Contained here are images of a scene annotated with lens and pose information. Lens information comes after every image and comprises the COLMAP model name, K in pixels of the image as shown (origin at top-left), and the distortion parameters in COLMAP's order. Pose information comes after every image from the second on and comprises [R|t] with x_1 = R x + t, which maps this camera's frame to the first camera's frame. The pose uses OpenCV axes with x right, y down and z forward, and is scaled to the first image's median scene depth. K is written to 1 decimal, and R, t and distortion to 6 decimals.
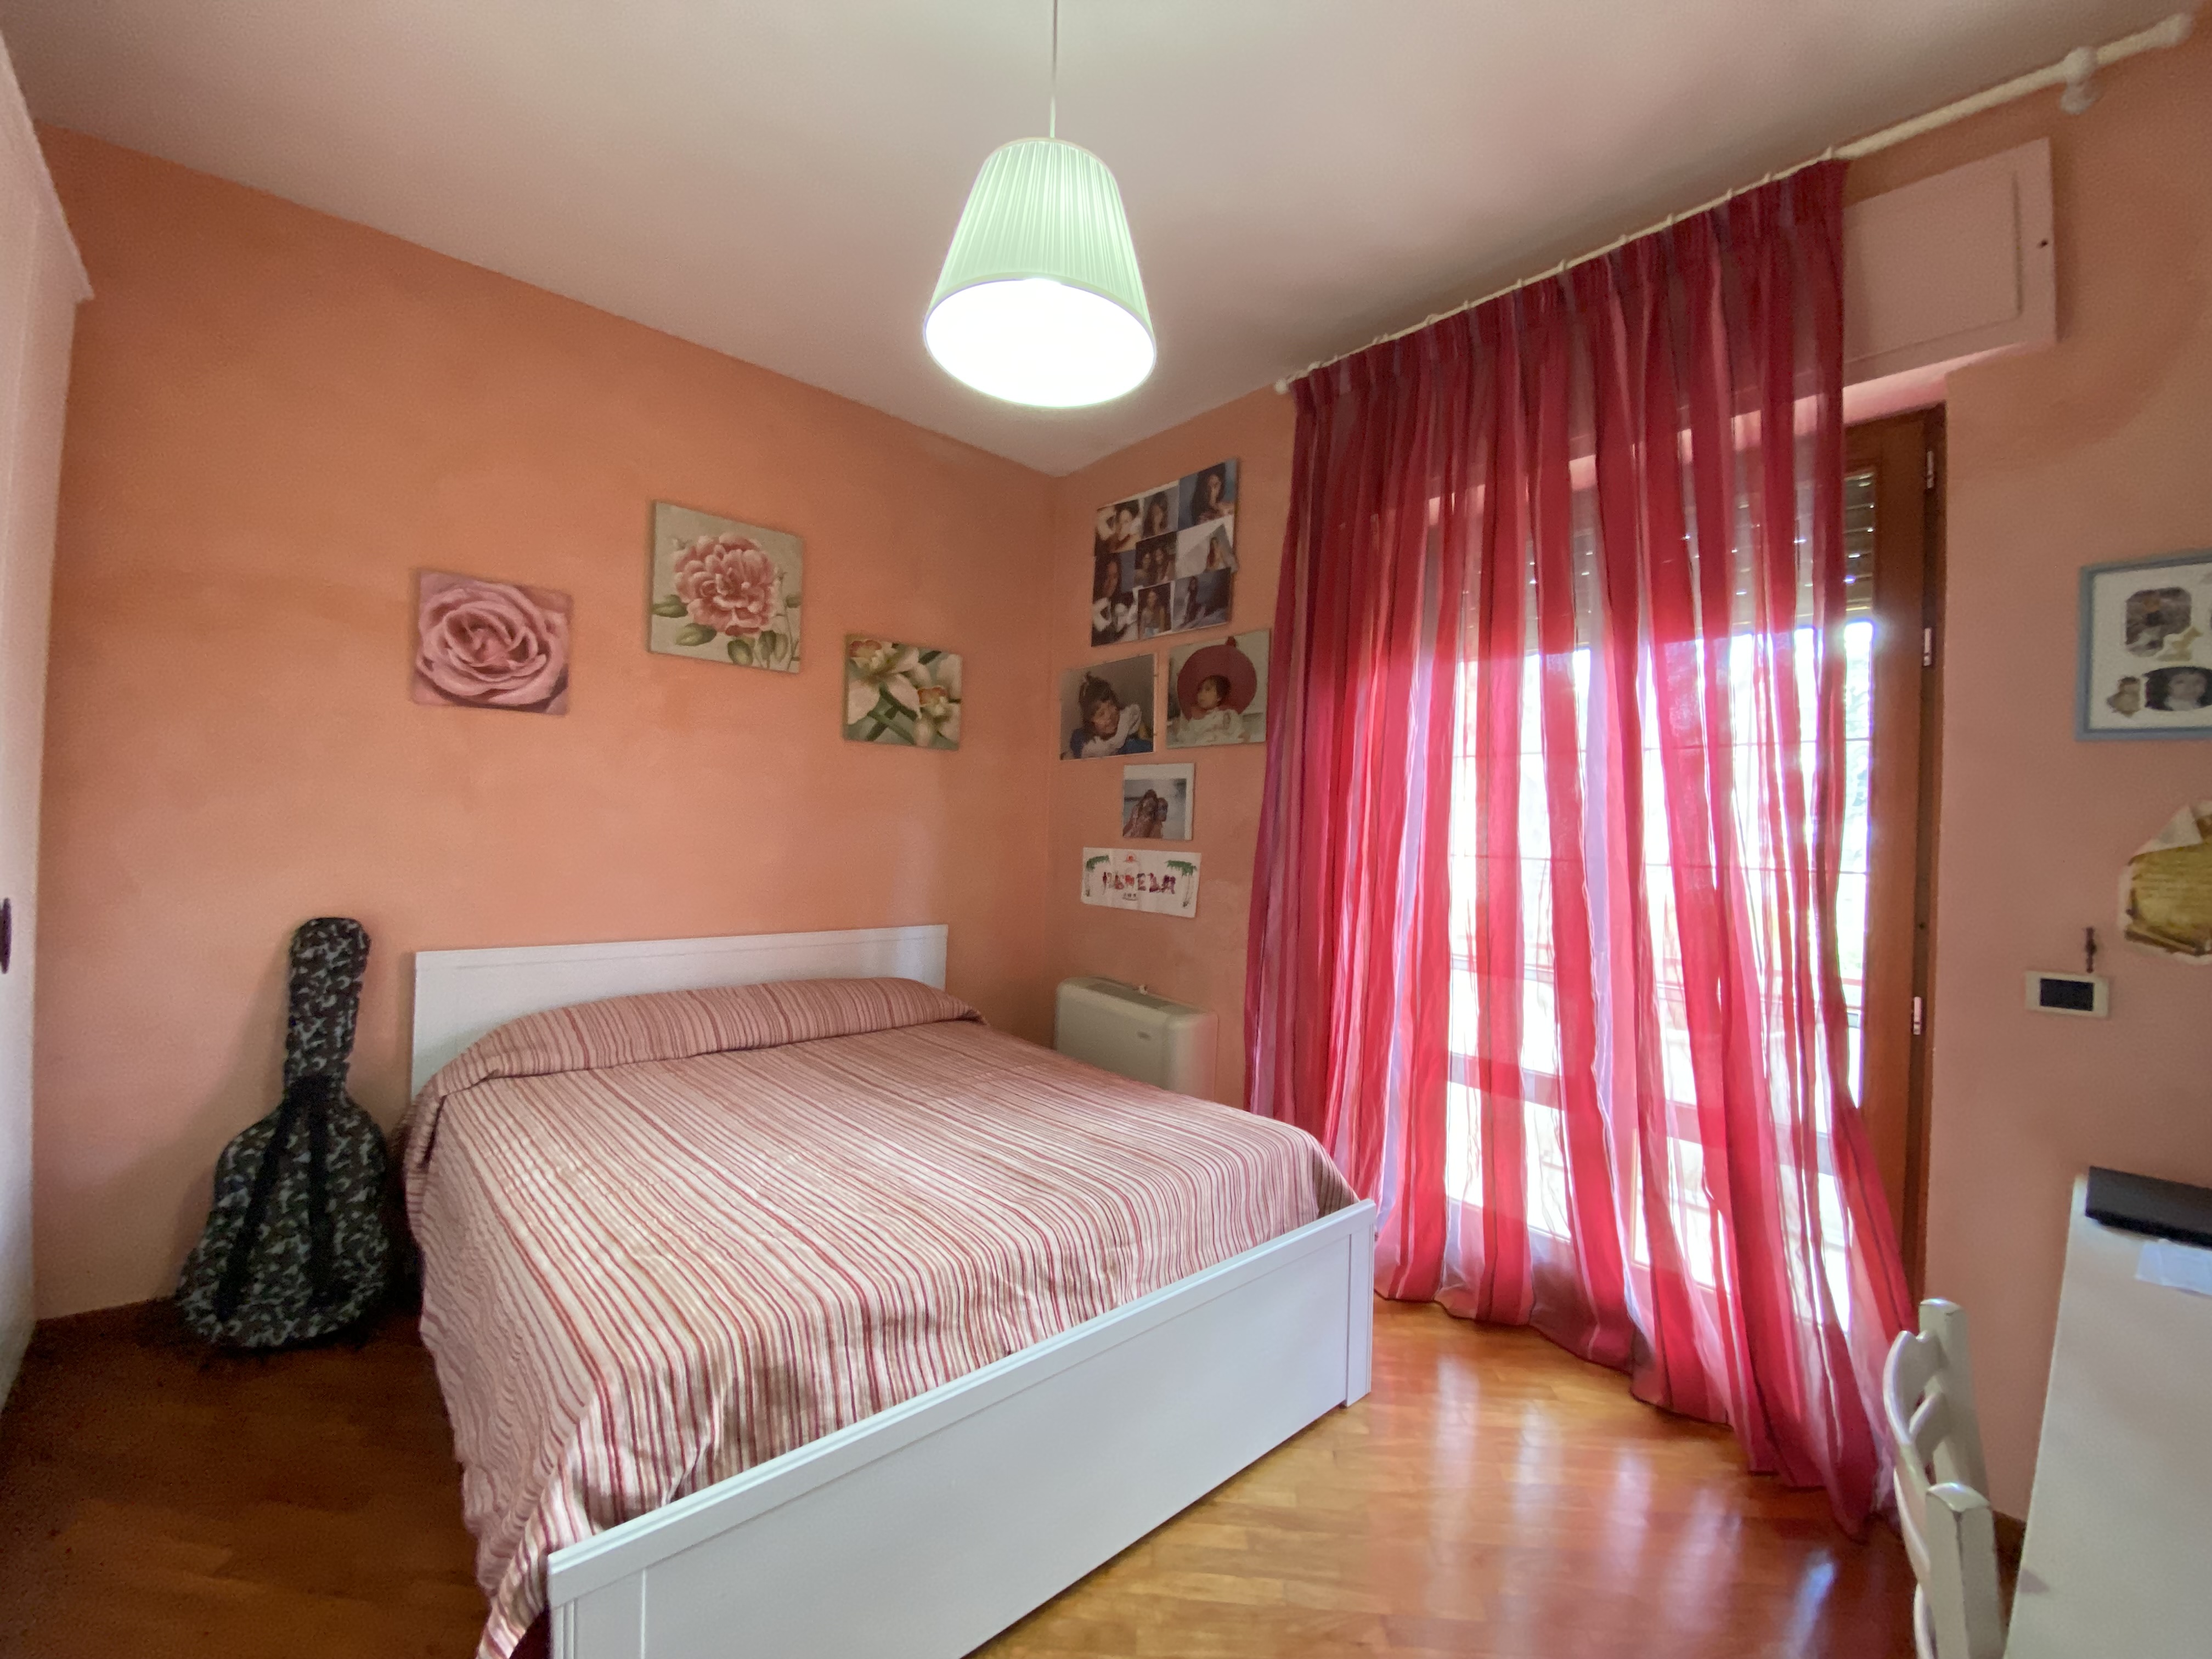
lens RADIAL K [[891.4, 0, 1108.2], [0, 891.4, 817.5], [0, 0, 1]] dist [0.045764, -0.036049]
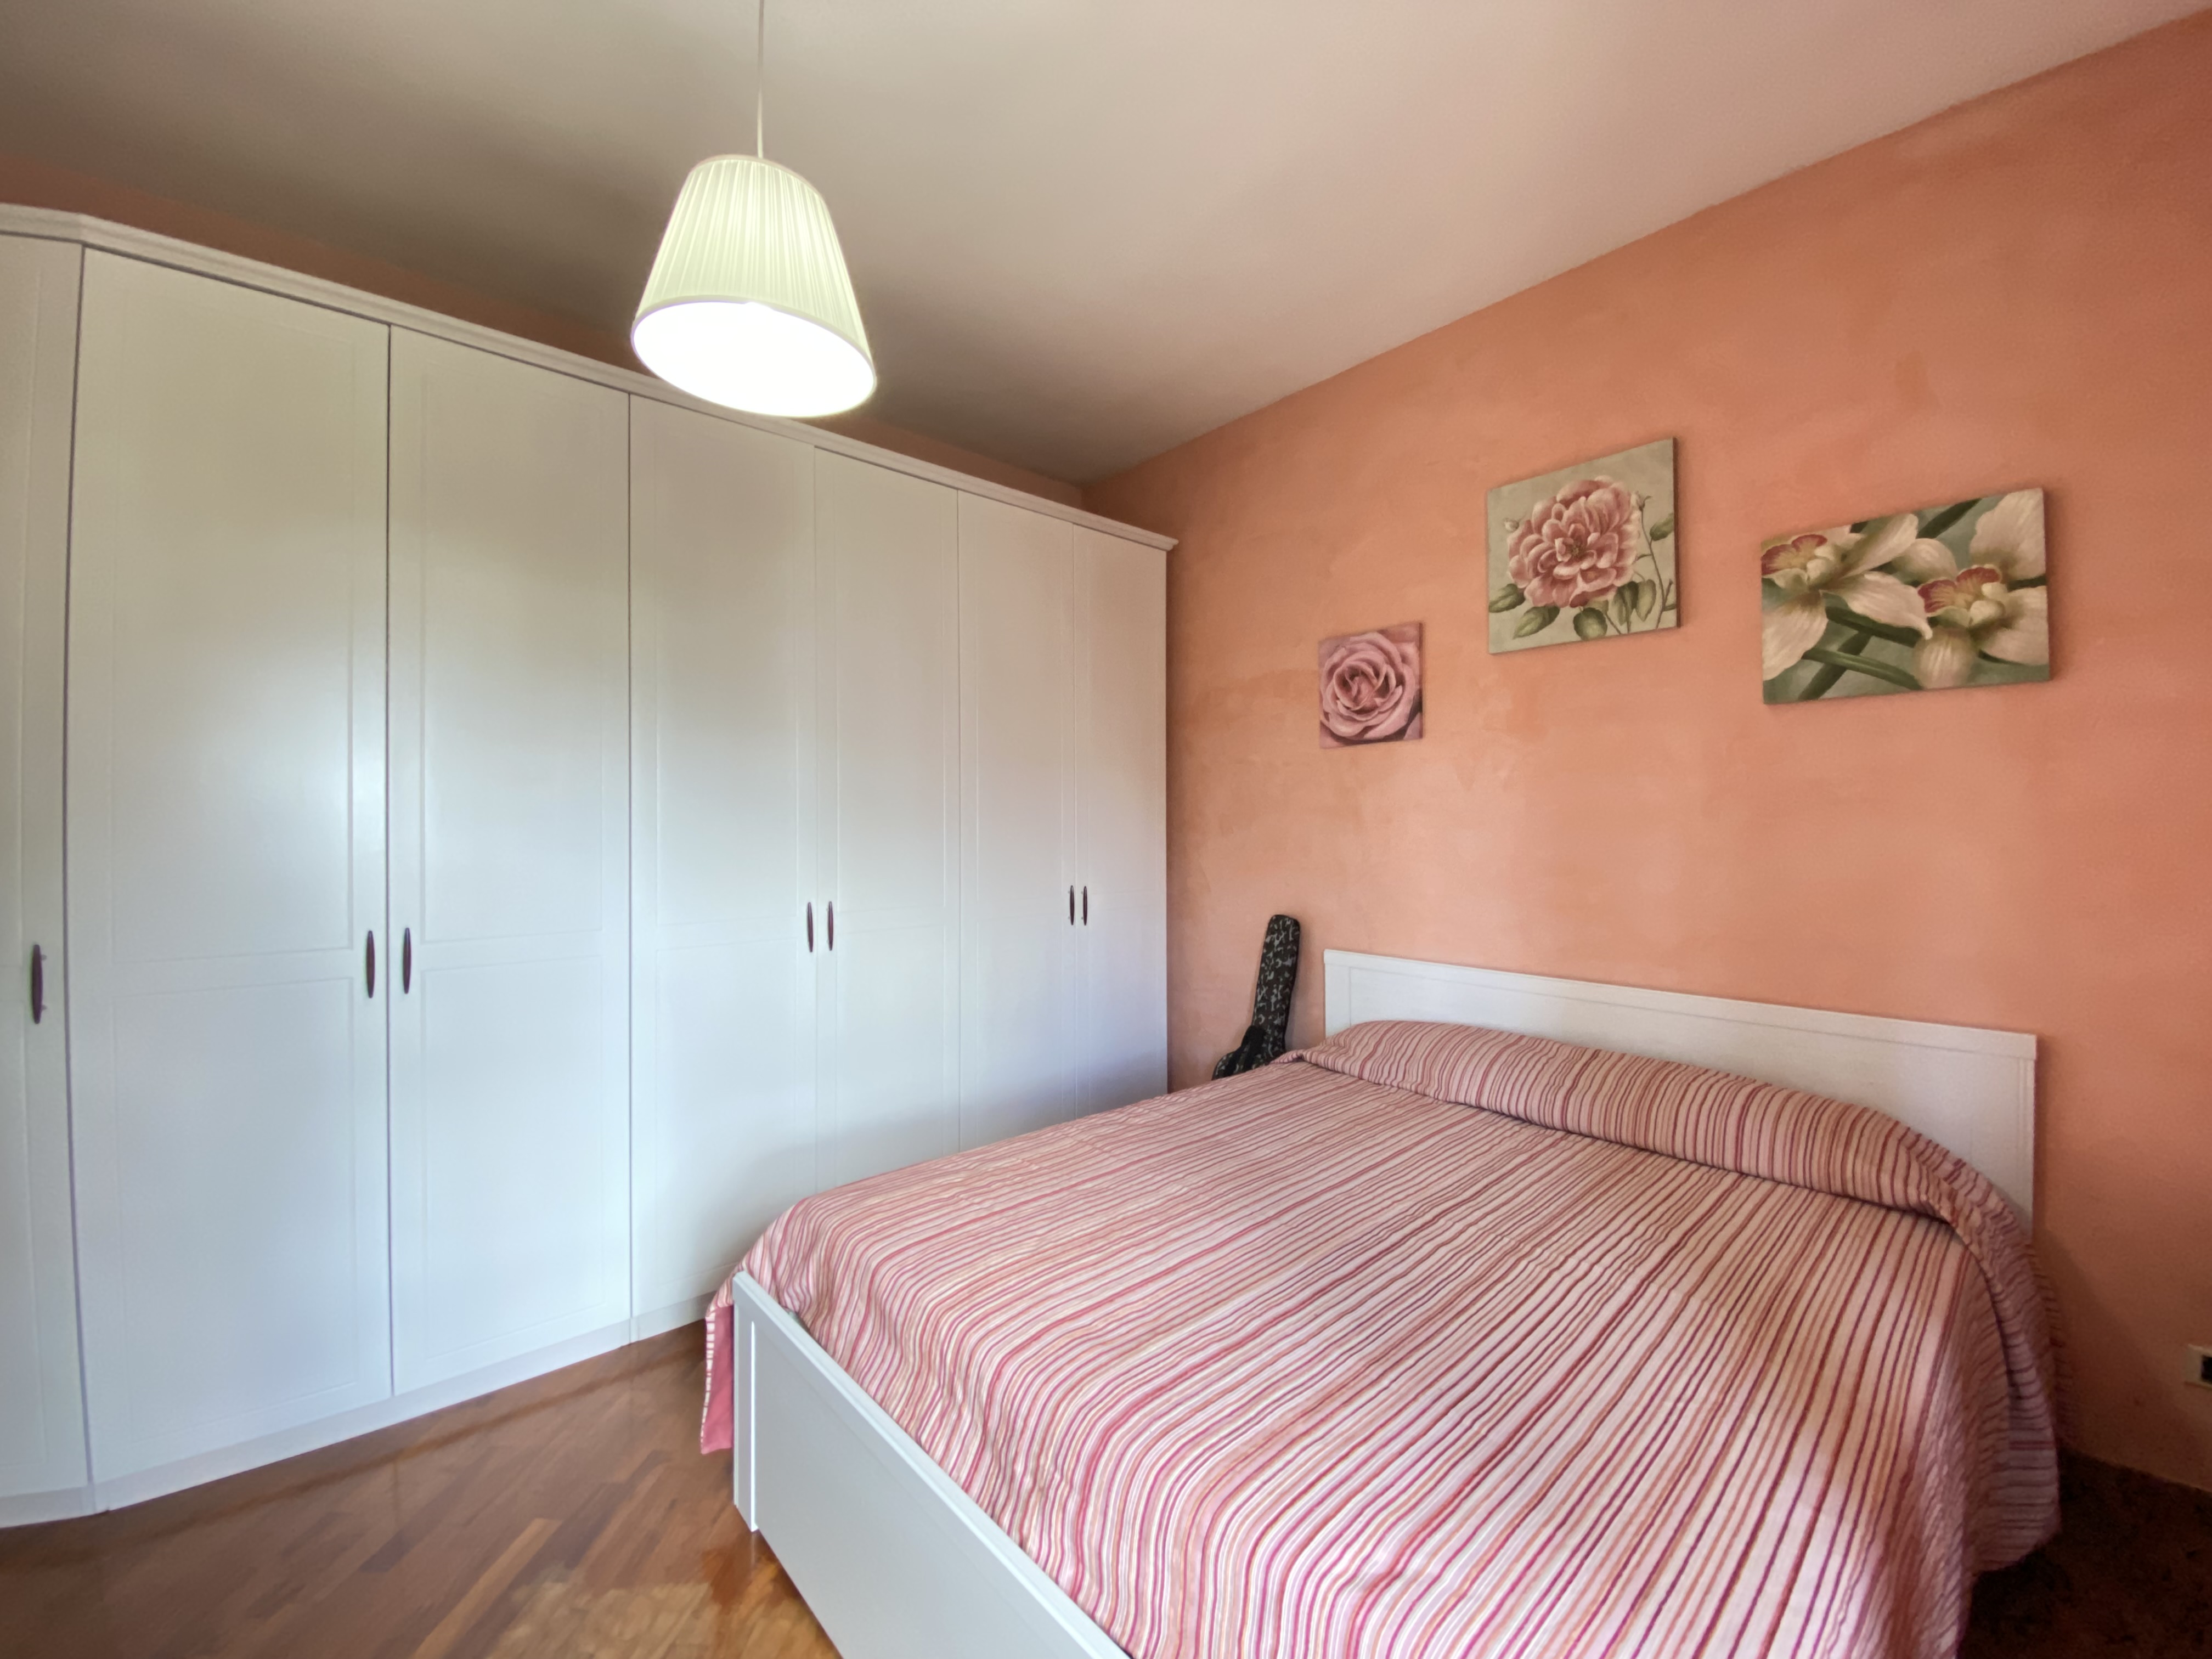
lens RADIAL K [[891.4, 0, 1108.2], [0, 891.4, 817.5], [0, 0, 1]] dist [0.045764, -0.036049]
pose [[-0.006413, -0.045511, -0.998943, 0.384340], [0.015438, 0.998840, -0.045605, 0.016673], [0.999860, -0.015714, -0.005703, 0.583900]]
